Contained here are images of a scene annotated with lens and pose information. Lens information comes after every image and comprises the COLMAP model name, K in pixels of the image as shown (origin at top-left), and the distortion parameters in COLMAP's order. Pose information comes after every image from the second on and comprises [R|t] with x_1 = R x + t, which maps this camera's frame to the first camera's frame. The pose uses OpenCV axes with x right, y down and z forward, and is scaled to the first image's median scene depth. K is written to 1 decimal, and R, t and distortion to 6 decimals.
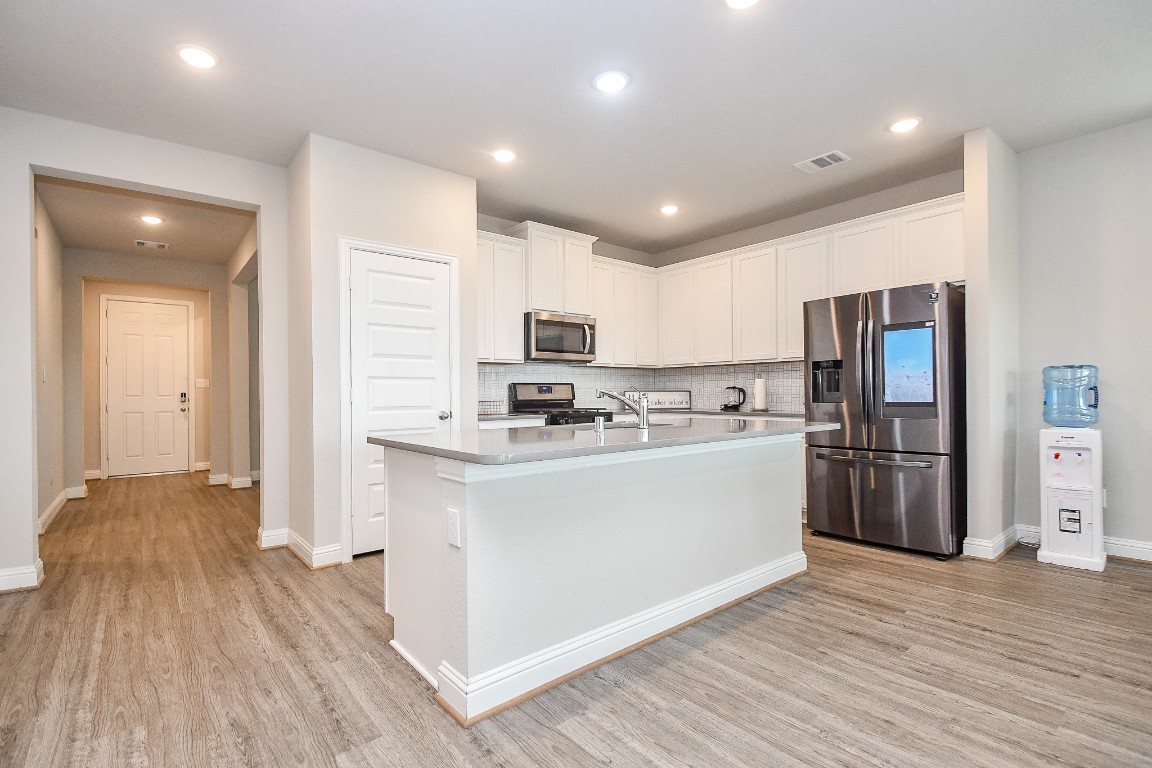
lens RADIAL K [[521.2, 0, 551.2], [0, 521.2, 391.1], [0, 0, 1]] dist [0.001095, 0.000147]
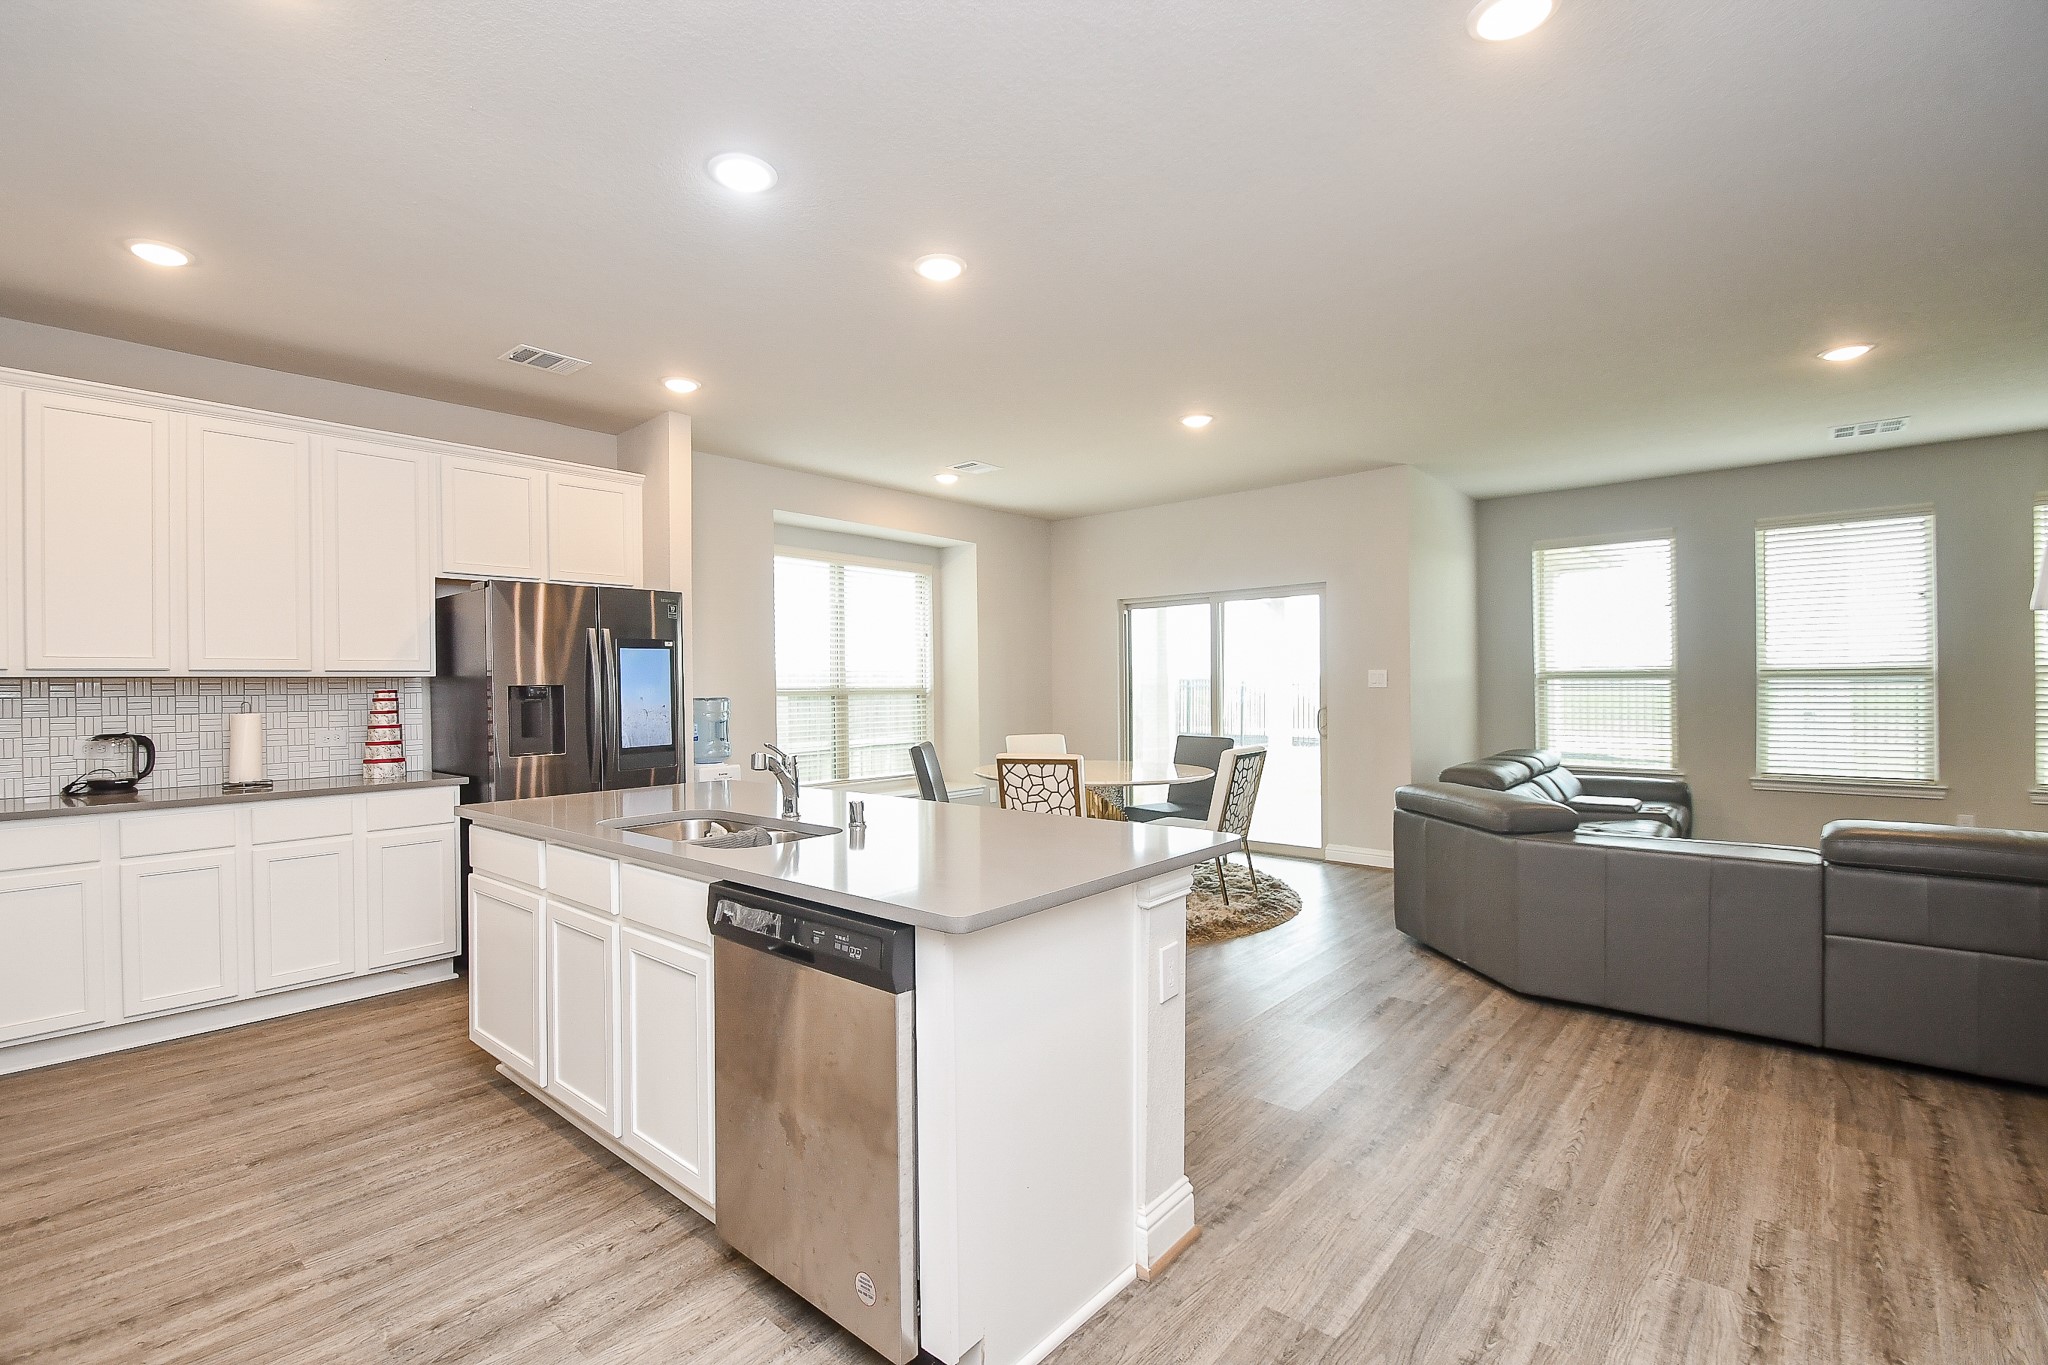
lens RADIAL K [[926.5, 0, 979.9], [0, 926.5, 695.1], [0, 0, 1]] dist [0.001095, 0.000147]
pose [[-0.164603, -0.001004, 0.986359, -0.743150], [0.010152, 0.999945, 0.002712, -0.054869], [-0.986308, 0.010460, -0.164584, 0.812839]]
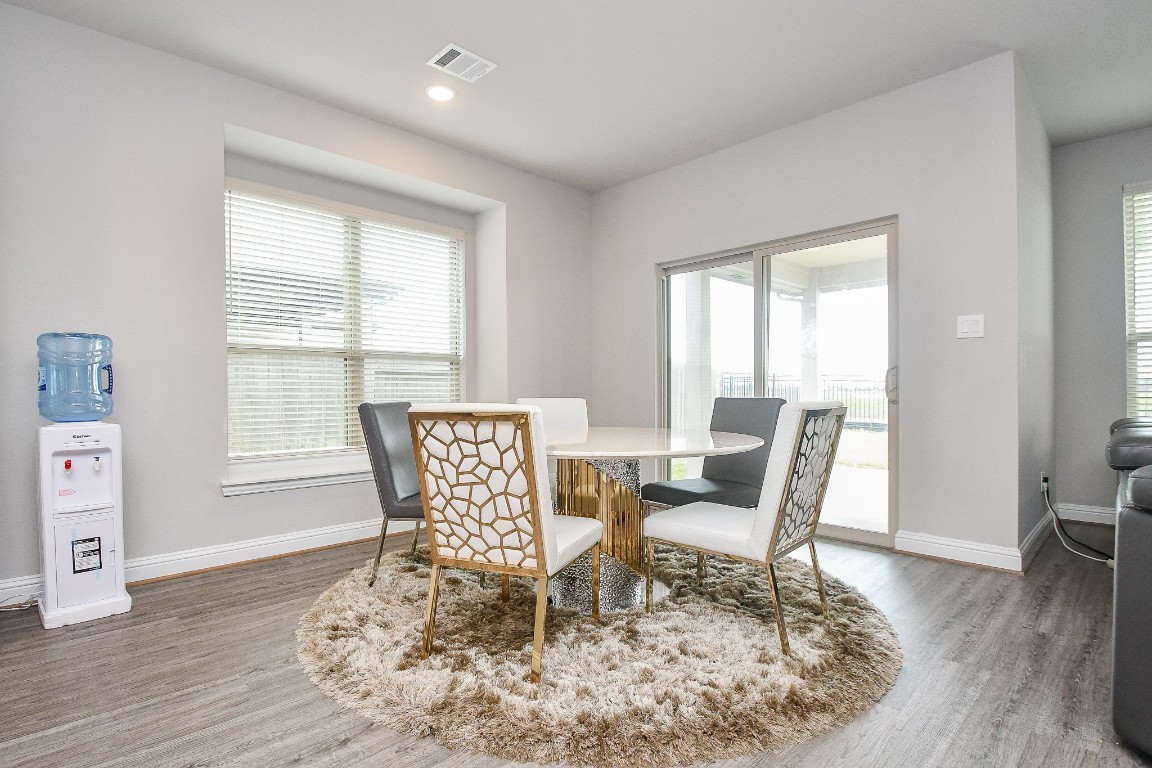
lens RADIAL K [[575.7, 0, 554.6], [0, 575.7, 400.7], [0, 0, 1]] dist [-0.003547, -0.001046]
pose [[-0.084458, -0.005360, 0.996413, 0.171608], [0.006466, 0.999962, 0.005928, 0.040692], [-0.996406, 0.006944, -0.084420, 0.432333]]
